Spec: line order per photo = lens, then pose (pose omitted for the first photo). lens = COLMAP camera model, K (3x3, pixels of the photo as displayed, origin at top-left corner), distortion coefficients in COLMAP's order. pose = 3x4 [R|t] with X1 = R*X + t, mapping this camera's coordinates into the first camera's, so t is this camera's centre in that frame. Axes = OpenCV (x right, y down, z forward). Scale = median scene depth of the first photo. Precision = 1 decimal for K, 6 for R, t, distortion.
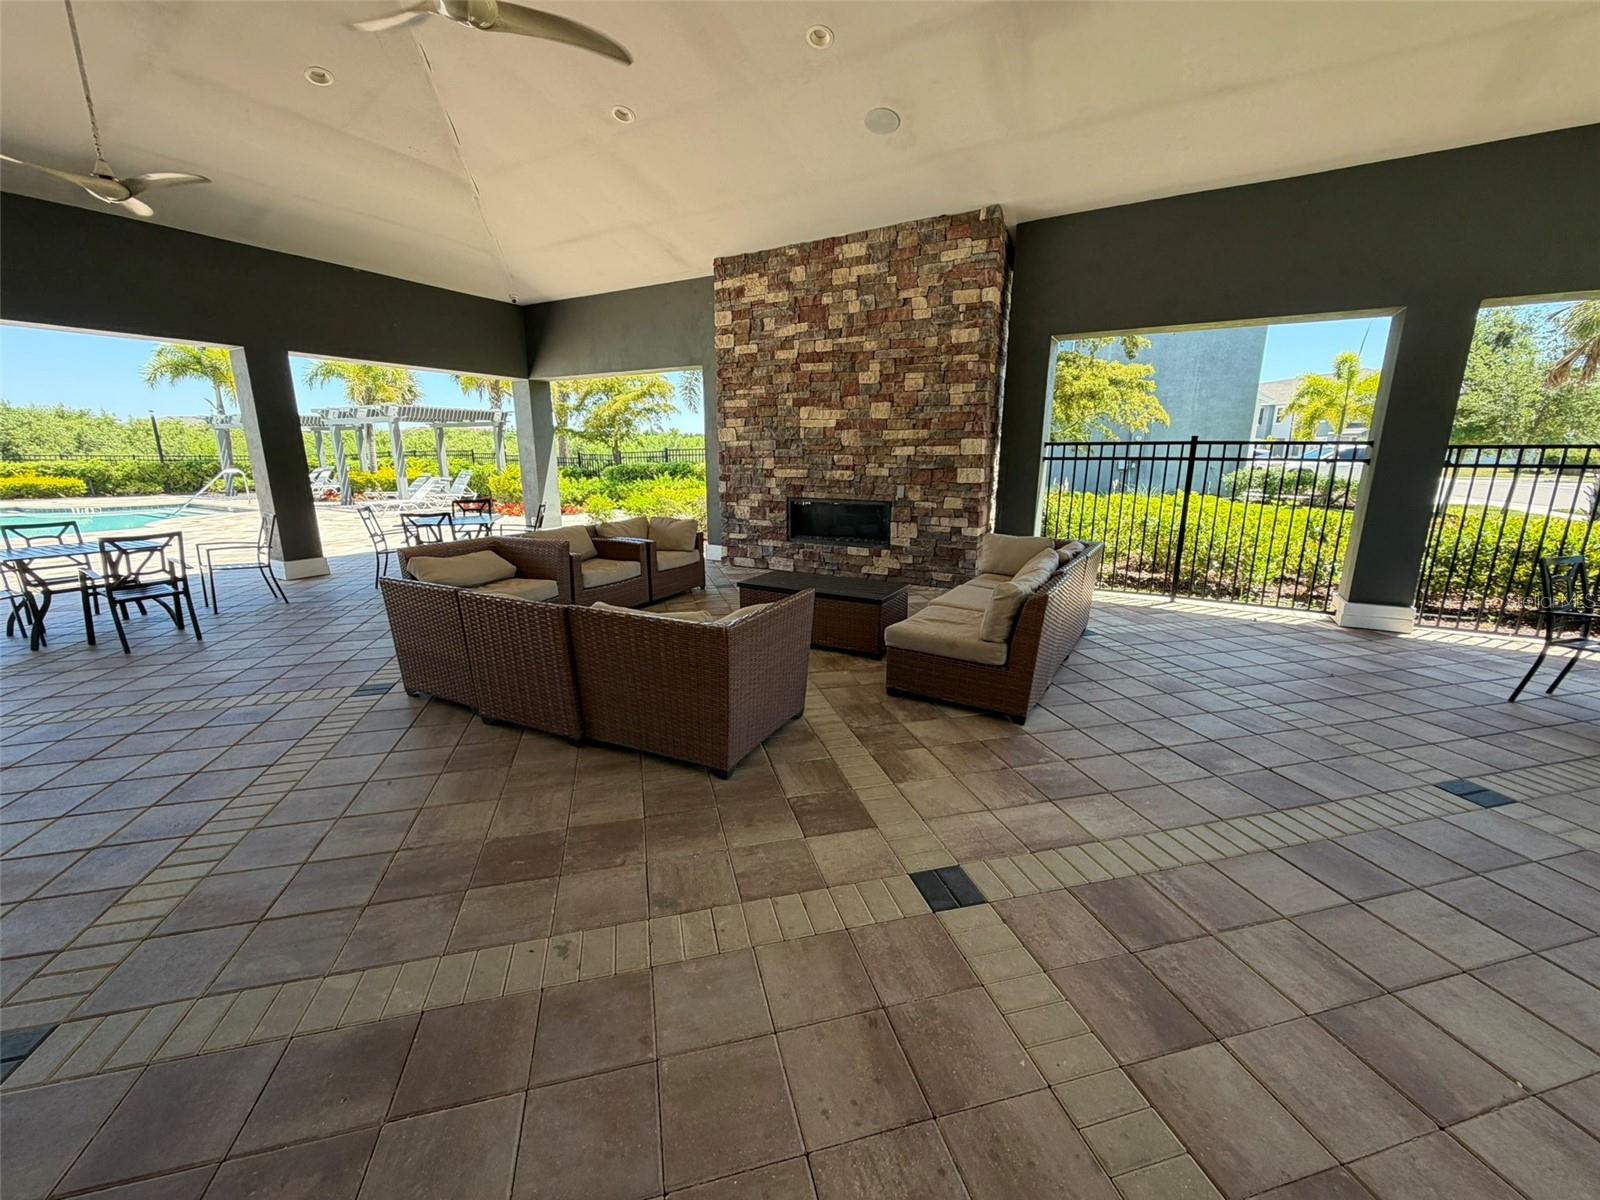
lens RADIAL K [[637.6, 0, 795.0], [0, 637.6, 598.2], [0, 0, 1]] dist [-0.000165, 0.000366]
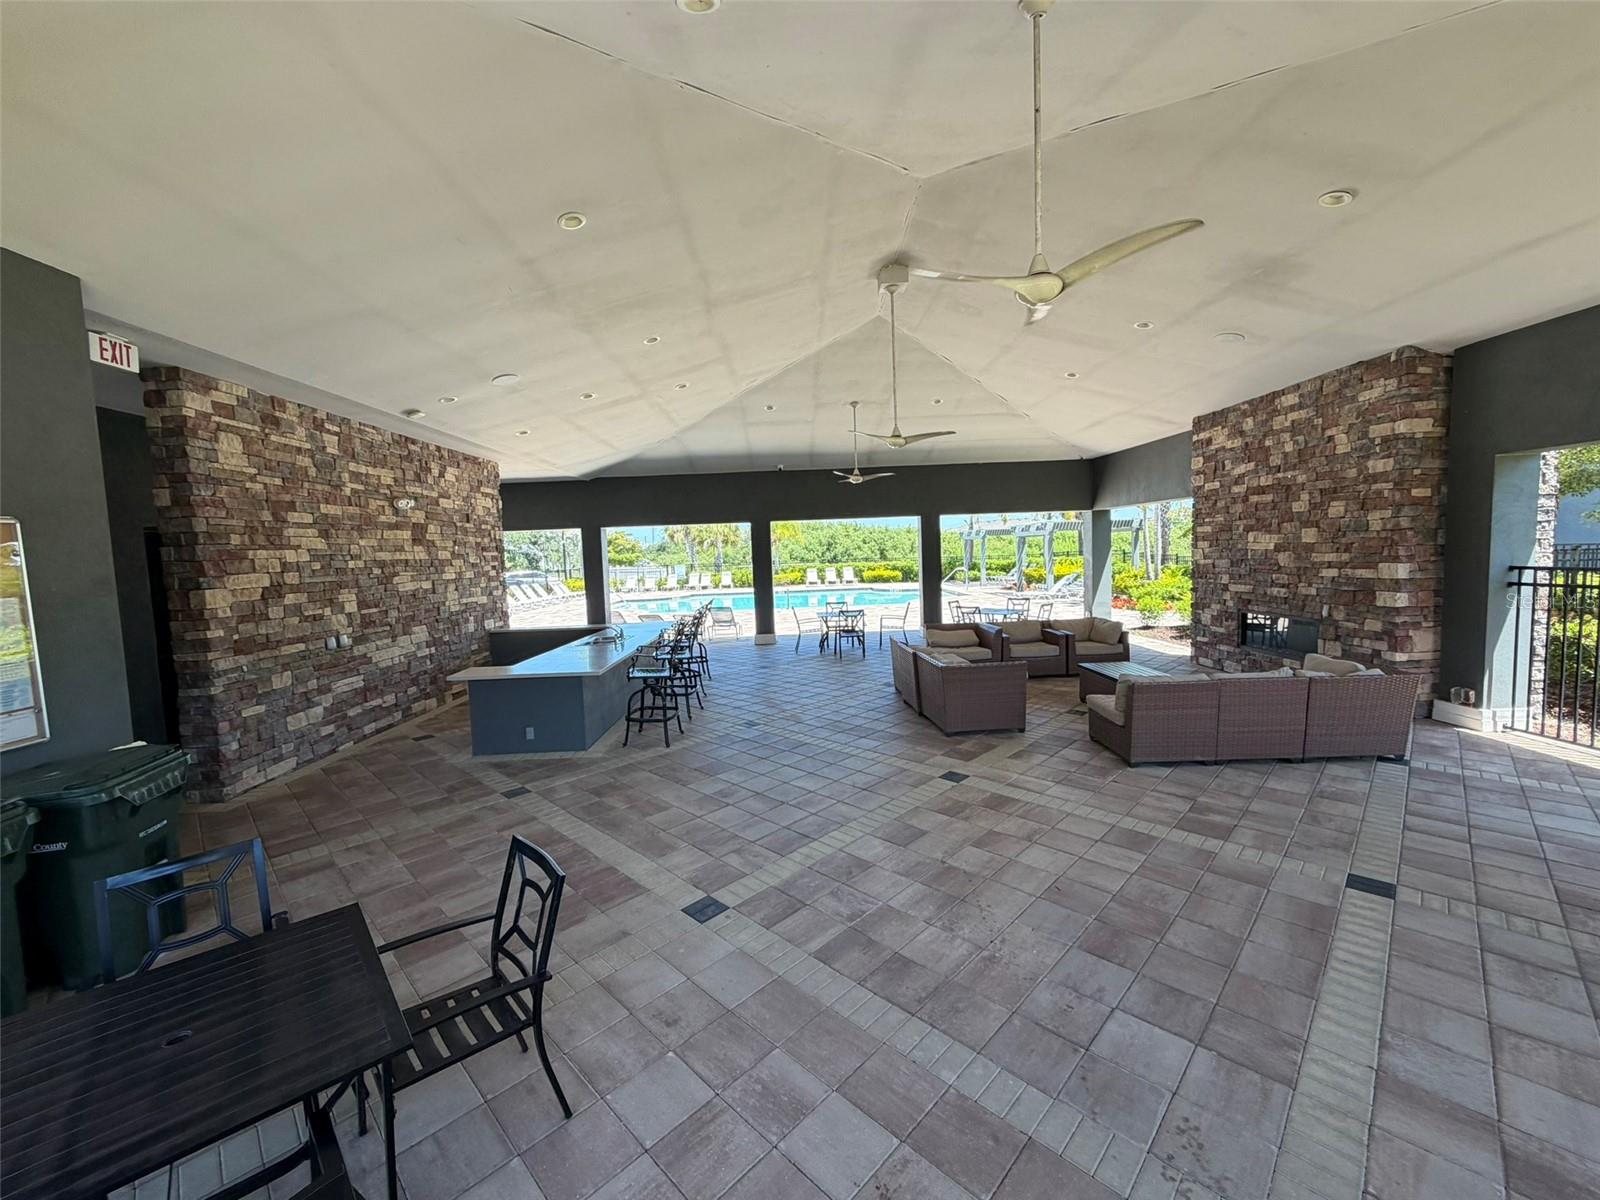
lens RADIAL K [[637.6, 0, 795.0], [0, 637.6, 598.2], [0, 0, 1]] dist [-0.000165, 0.000366]
pose [[0.506871, 0.044421, -0.860877, 0.644535], [-0.157664, 0.986603, -0.041922, -0.006806], [0.847481, 0.156978, 0.507084, -0.277212]]
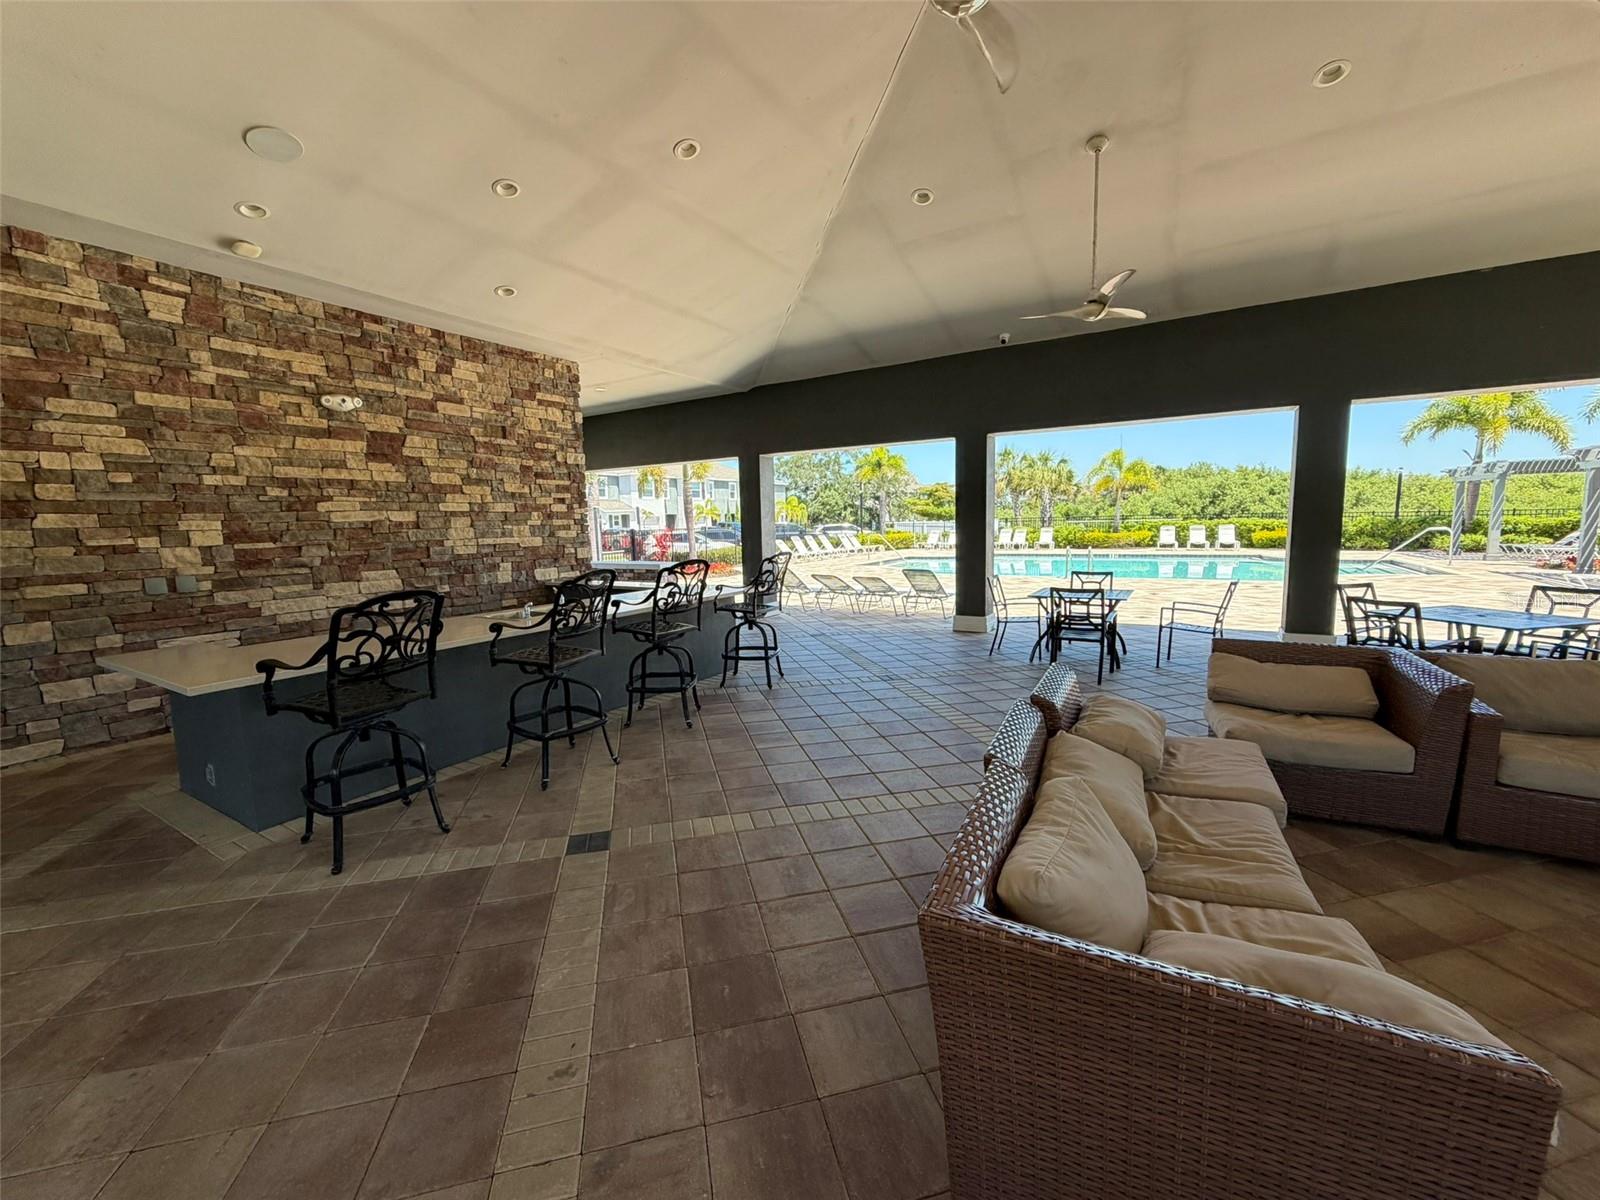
lens RADIAL K [[637.6, 0, 795.0], [0, 637.6, 598.2], [0, 0, 1]] dist [-0.000165, 0.000366]
pose [[-0.022314, 0.120386, -0.992476, 0.131893], [-0.199655, 0.972190, 0.122414, -0.085226], [0.979612, 0.200884, 0.002342, 0.333921]]
